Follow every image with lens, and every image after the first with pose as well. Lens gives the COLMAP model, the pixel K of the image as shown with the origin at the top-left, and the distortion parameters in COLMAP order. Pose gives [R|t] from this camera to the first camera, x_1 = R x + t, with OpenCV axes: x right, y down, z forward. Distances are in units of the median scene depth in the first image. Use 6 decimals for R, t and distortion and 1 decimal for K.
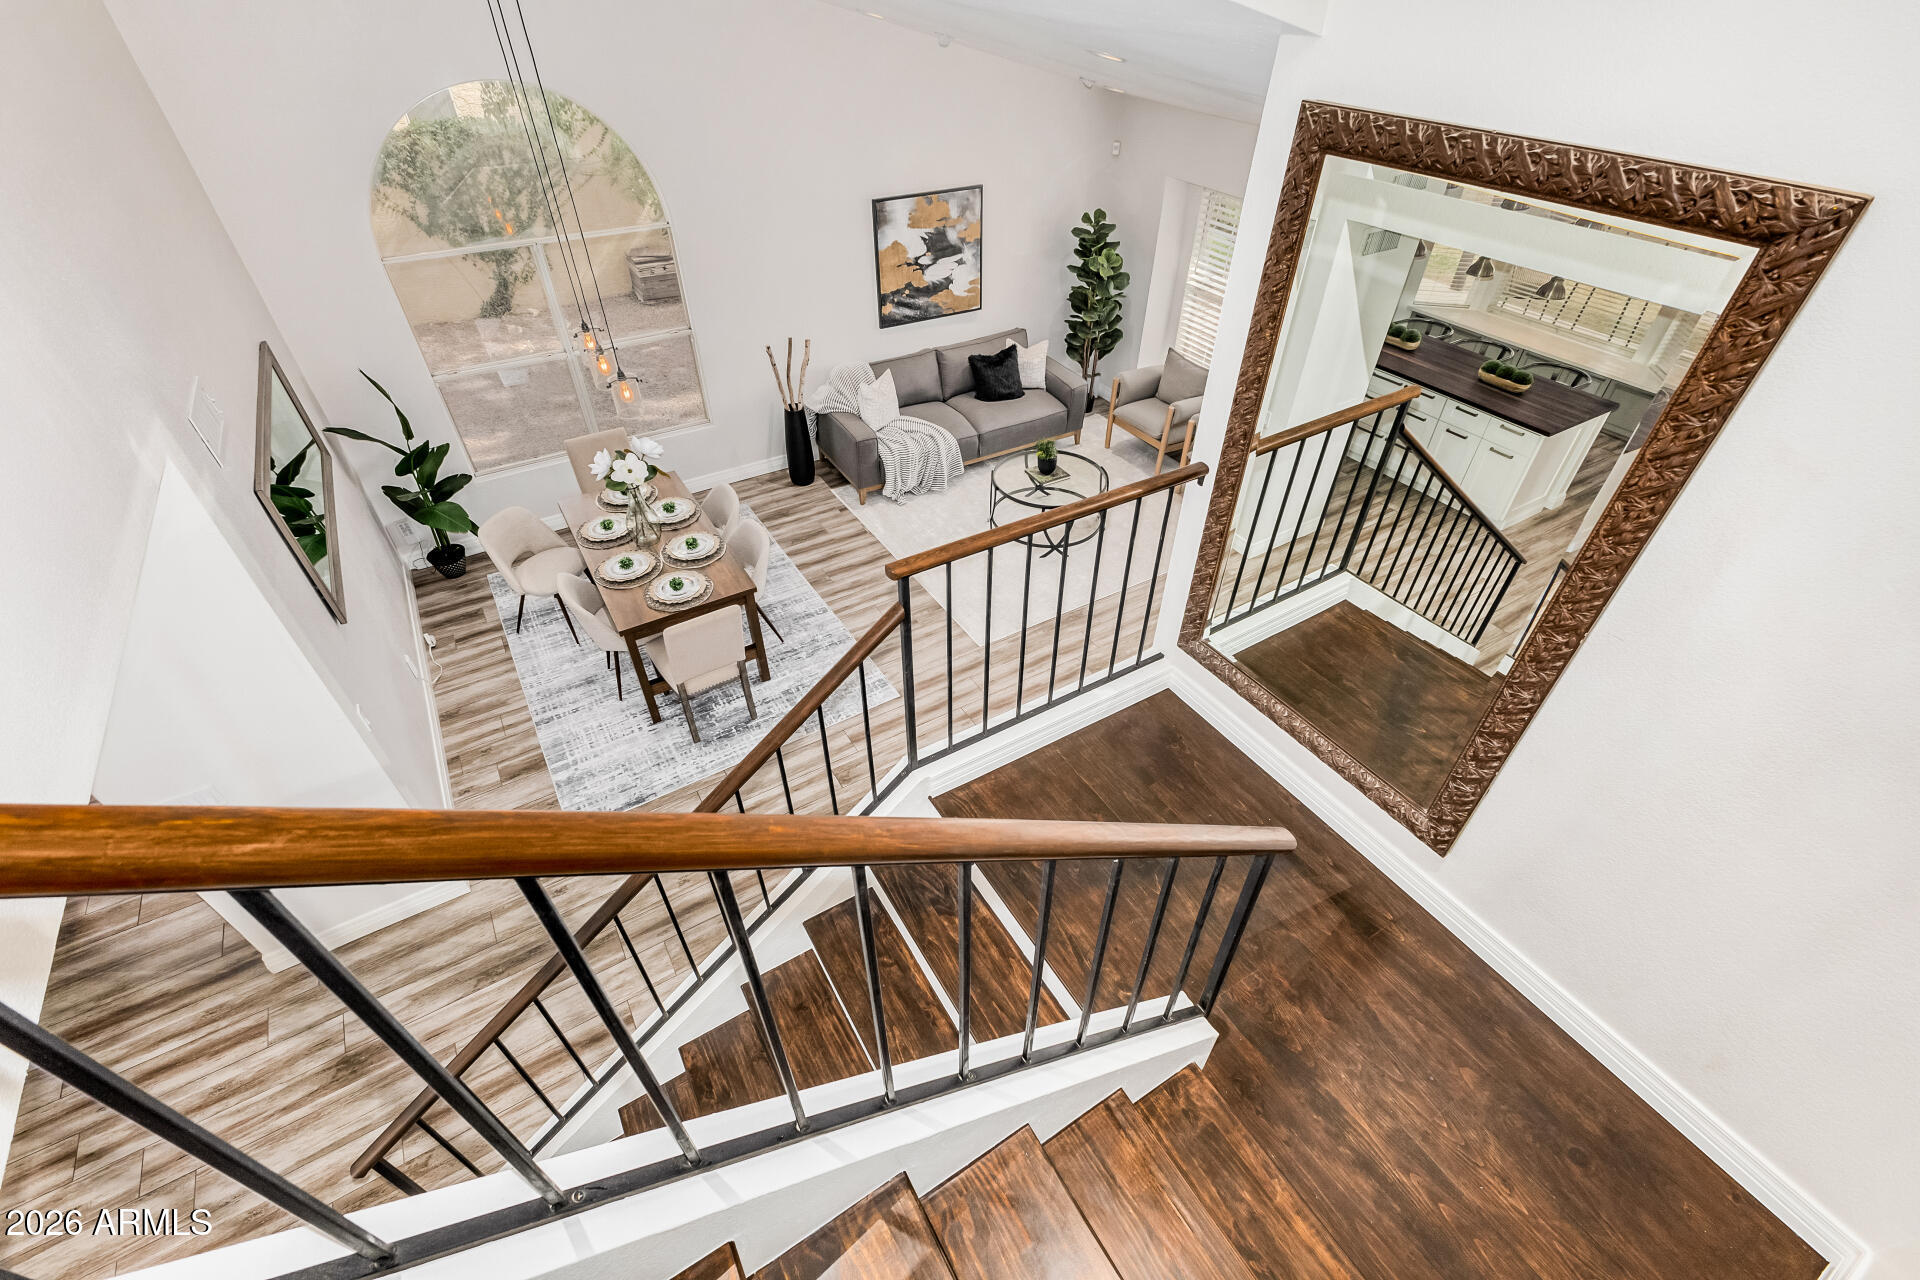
lens RADIAL K [[832.8, 0, 957.1], [0, 832.8, 633.3], [0, 0, 1]] dist [0.010346, -0.001275]
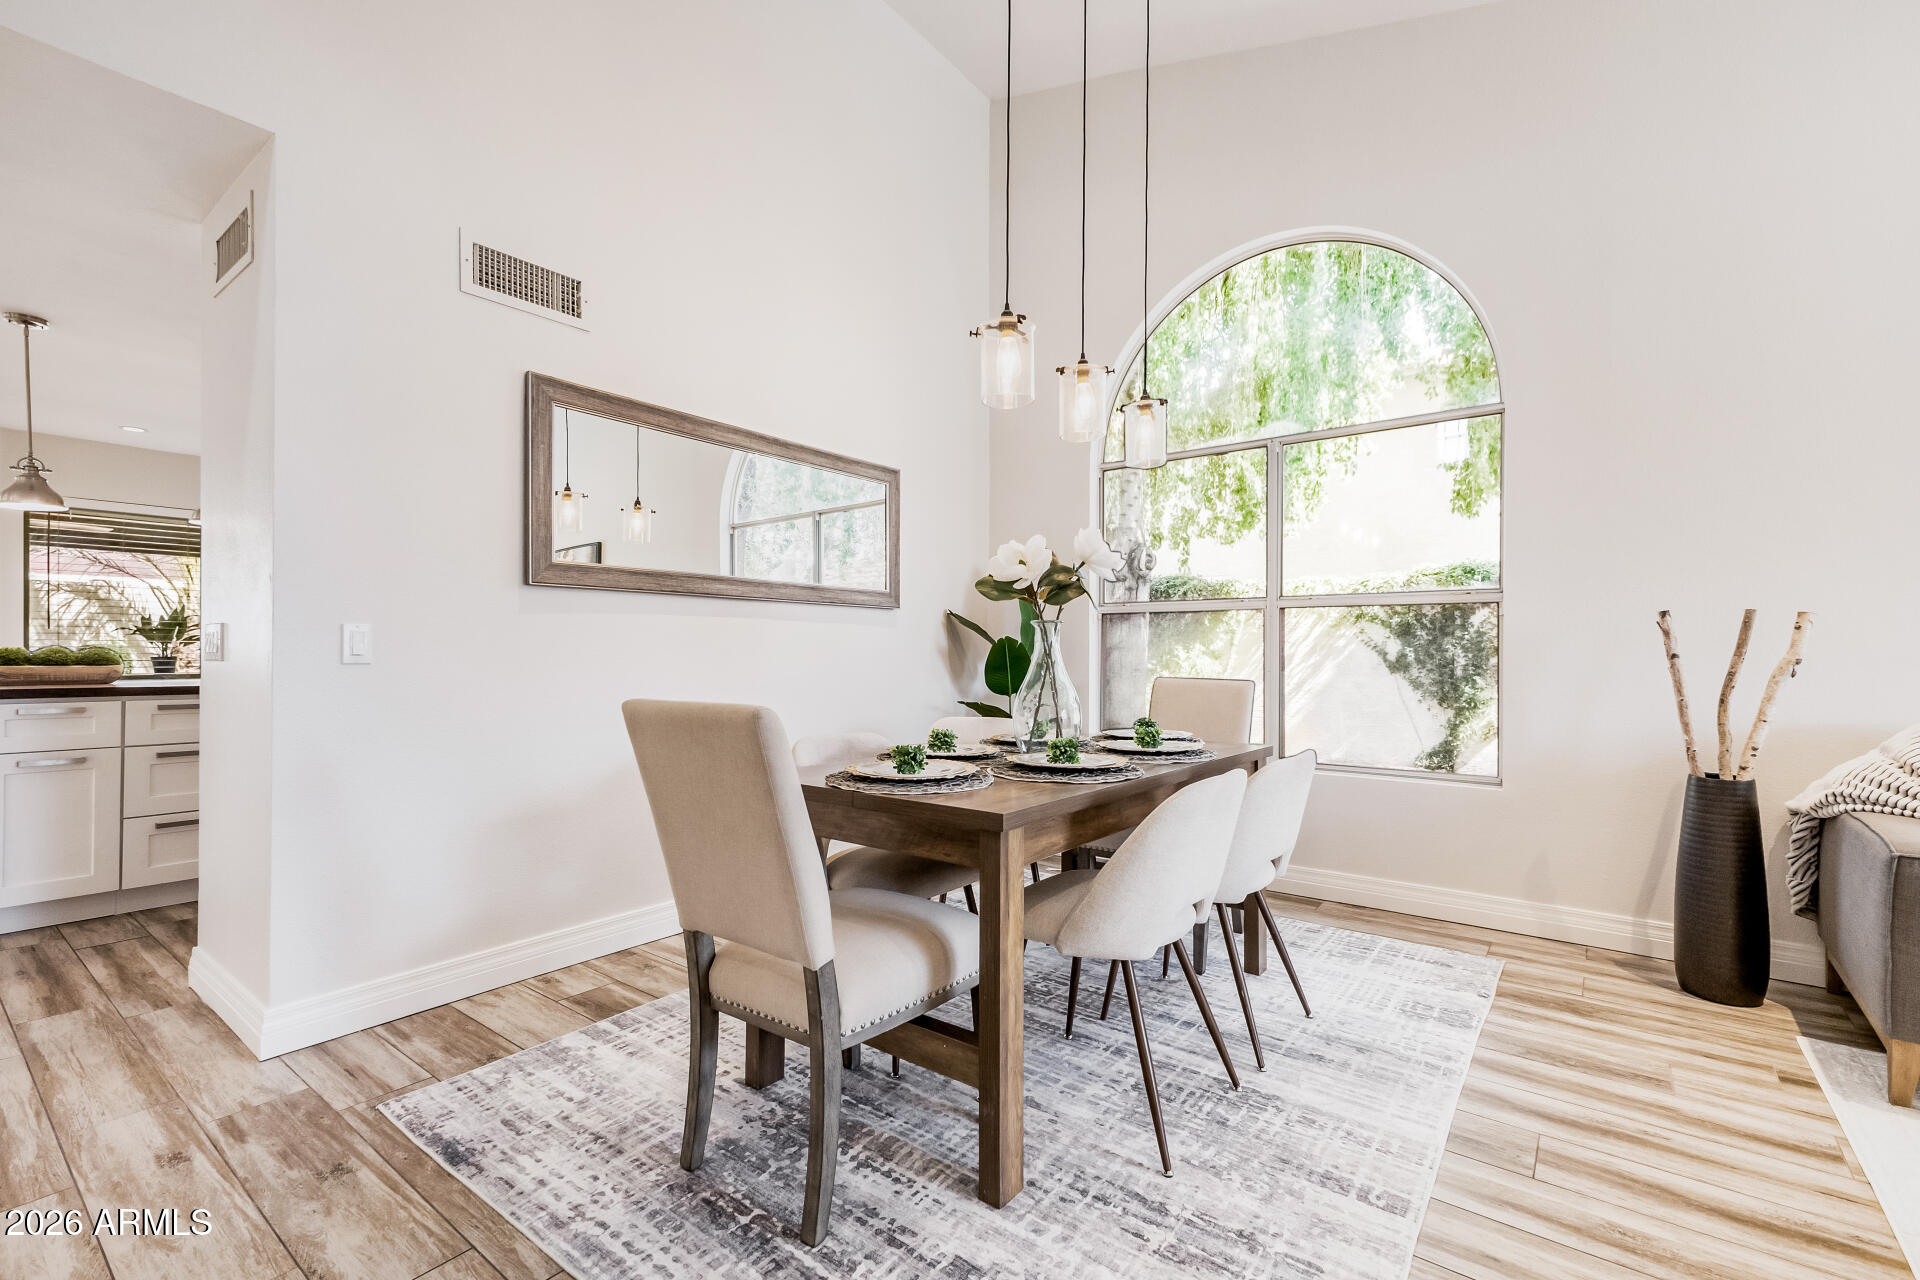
lens RADIAL K [[832.8, 0, 967.1], [0, 832.8, 641.2], [0, 0, 1]] dist [0.010346, -0.001275]
pose [[0.372366, 0.002421, -0.928083, 0.033449], [-0.603757, 0.760102, -0.240257, -0.014166], [0.704855, 0.649800, 0.284498, 0.594987]]
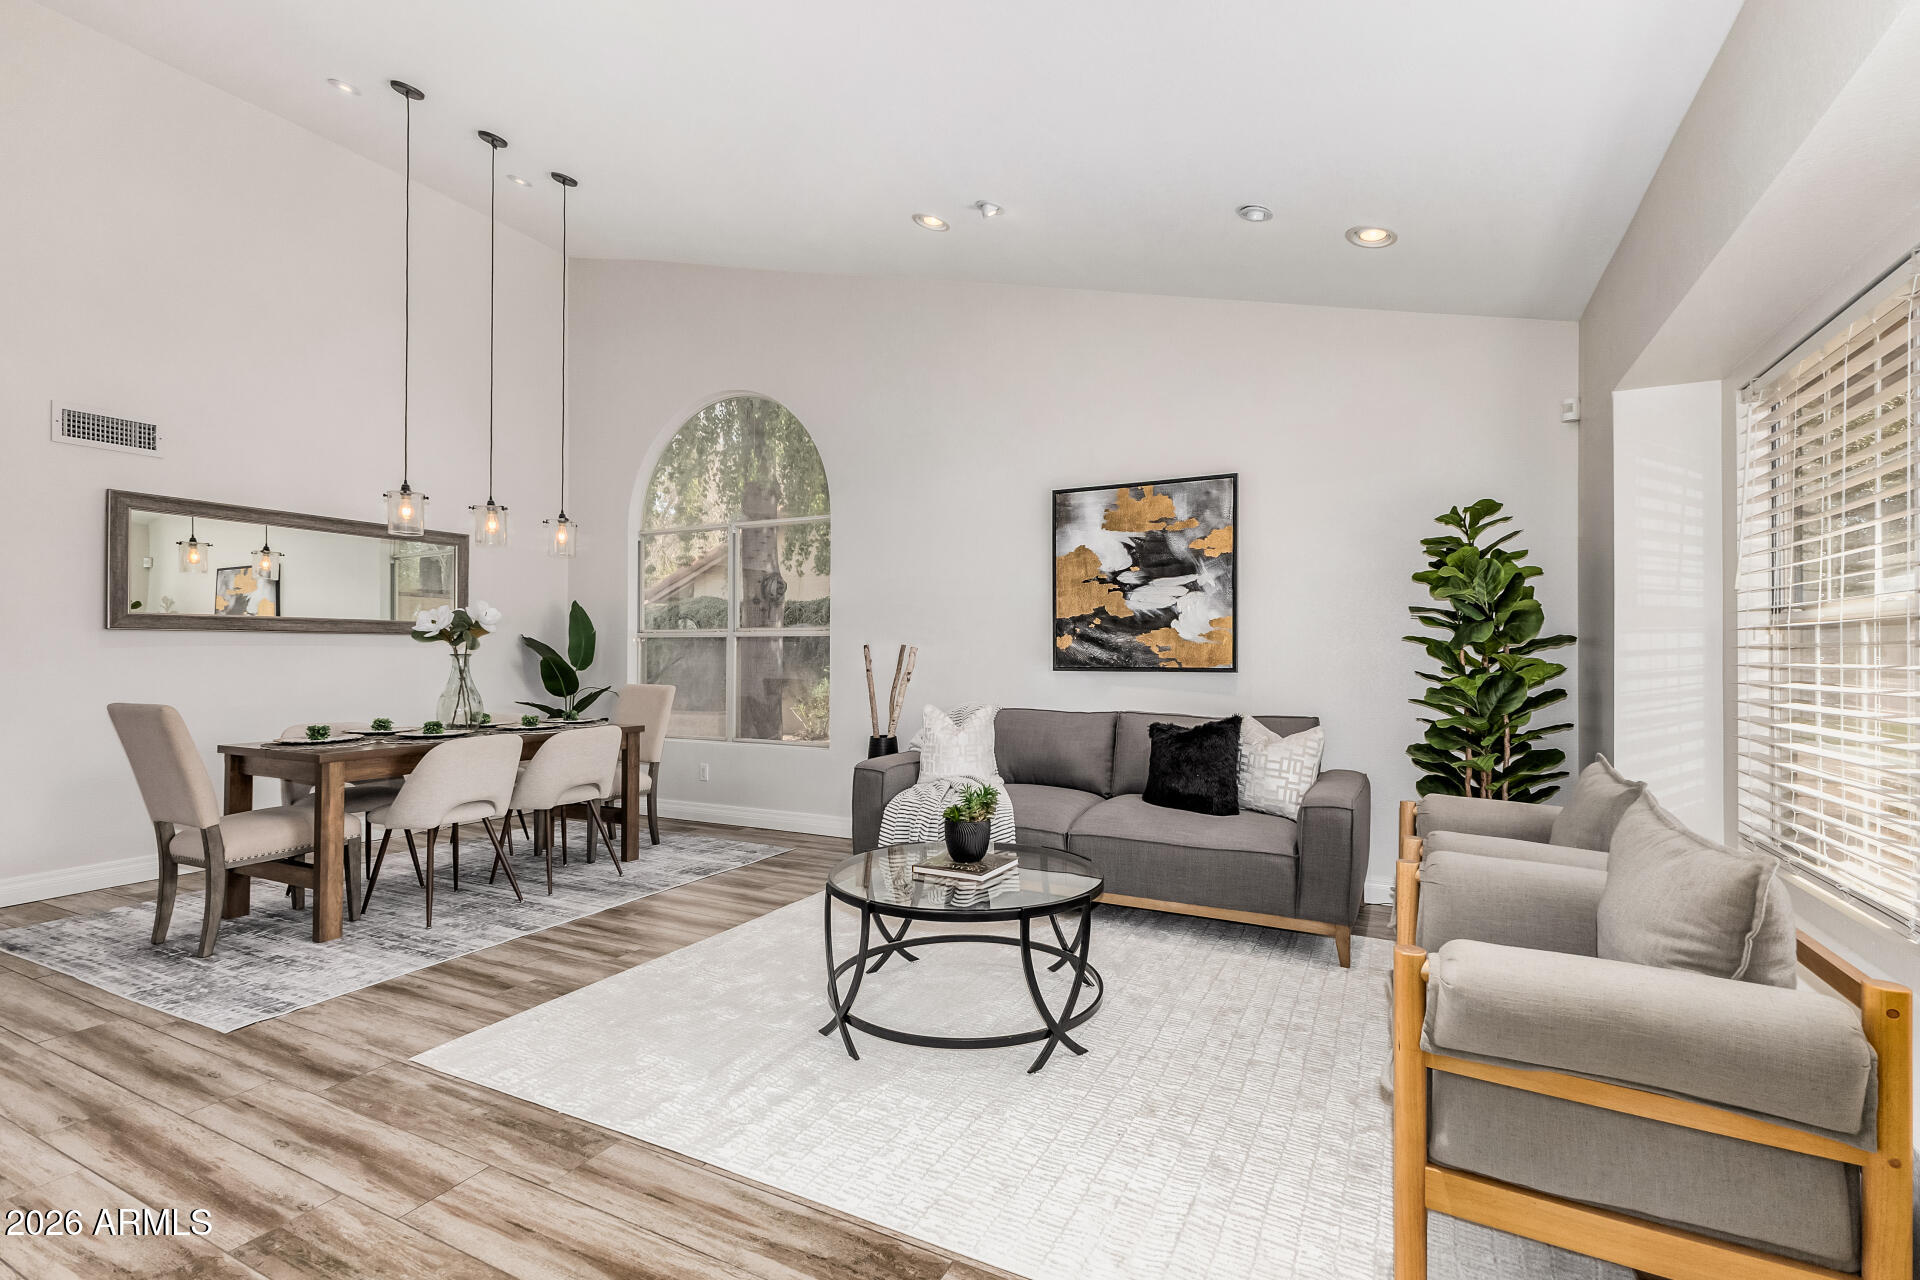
lens RADIAL K [[832.8, 0, 963.0], [0, 832.8, 632.5], [0, 0, 1]] dist [0.010346, -0.001275]
pose [[0.548536, -0.006963, -0.836098, 0.423785], [-0.543826, 0.756585, -0.363087, -0.115425], [0.635107, 0.653858, 0.411228, 0.685445]]
